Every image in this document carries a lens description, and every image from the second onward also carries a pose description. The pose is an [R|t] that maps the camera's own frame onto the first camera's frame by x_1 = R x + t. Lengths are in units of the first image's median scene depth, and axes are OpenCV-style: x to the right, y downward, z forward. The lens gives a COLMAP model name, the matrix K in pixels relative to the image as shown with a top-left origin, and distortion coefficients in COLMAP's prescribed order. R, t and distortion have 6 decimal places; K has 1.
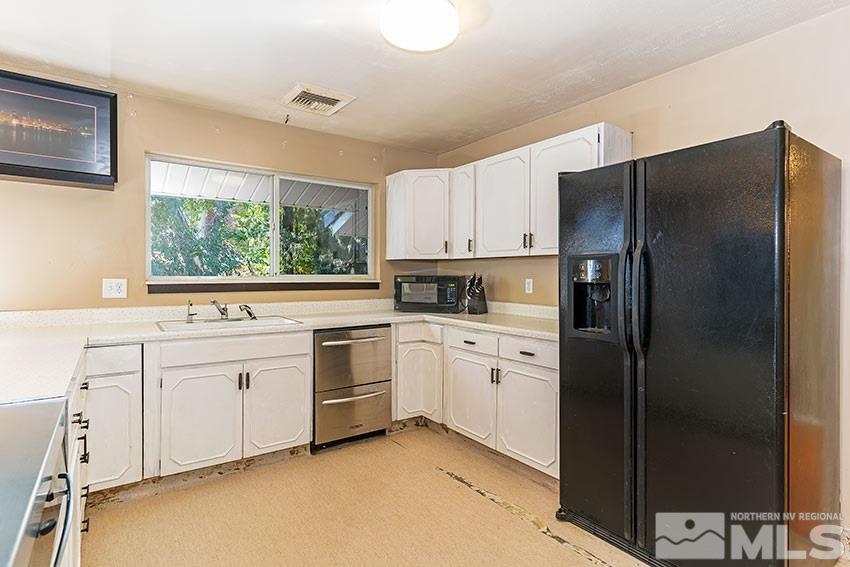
lens RADIAL K [[434.4, 0, 422.2], [0, 434.4, 282.5], [0, 0, 1]] dist [0.001482, 0.000181]
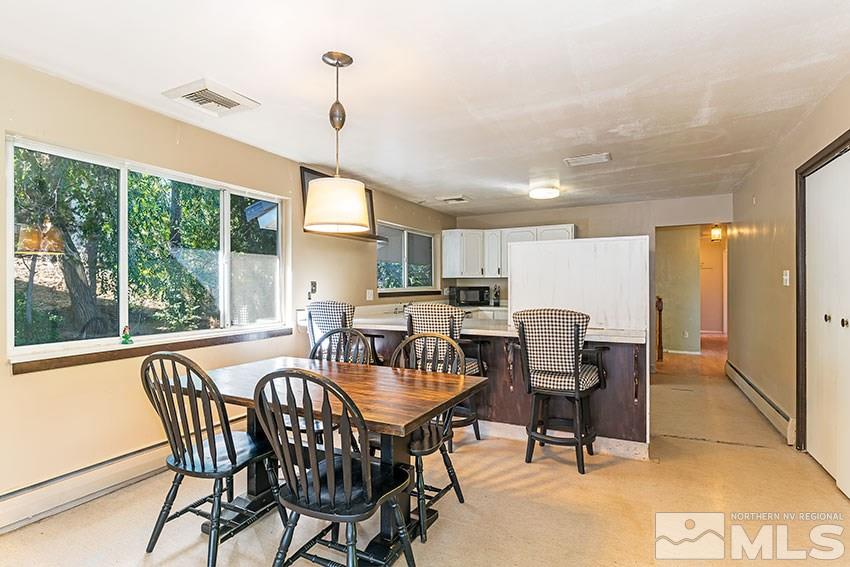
lens RADIAL K [[434.4, 0, 425.3], [0, 434.4, 284.8], [0, 0, 1]] dist [0.001482, 0.000181]
pose [[0.890481, -0.007556, 0.454958, -1.261140], [0.017971, 0.999666, -0.018571, 0.008193], [-0.454666, 0.024713, 0.890319, -0.701429]]
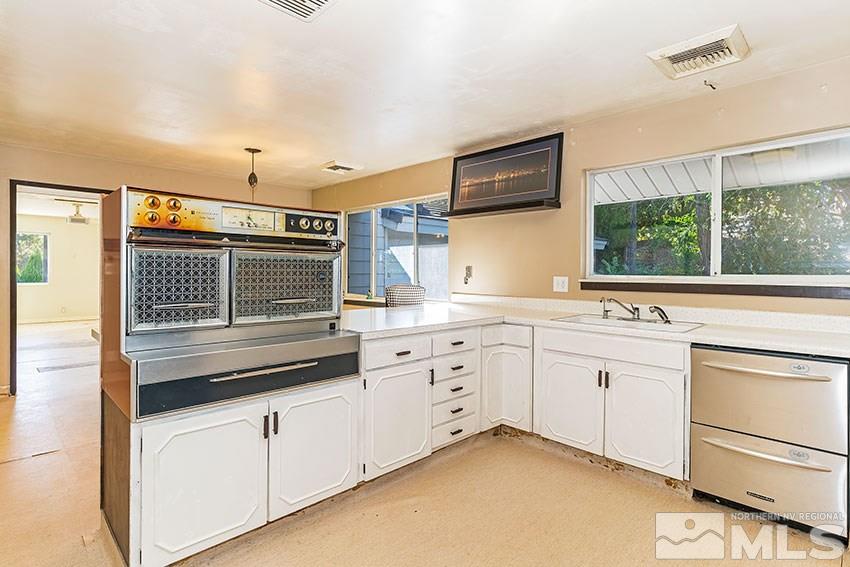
lens RADIAL K [[434.4, 0, 421.3], [0, 434.4, 274.3], [0, 0, 1]] dist [0.001482, 0.000181]
pose [[0.151943, 0.003222, -0.988384, 0.468850], [-0.025786, 0.999667, -0.000705, -0.004154], [0.988053, 0.025594, 0.151975, 0.381268]]
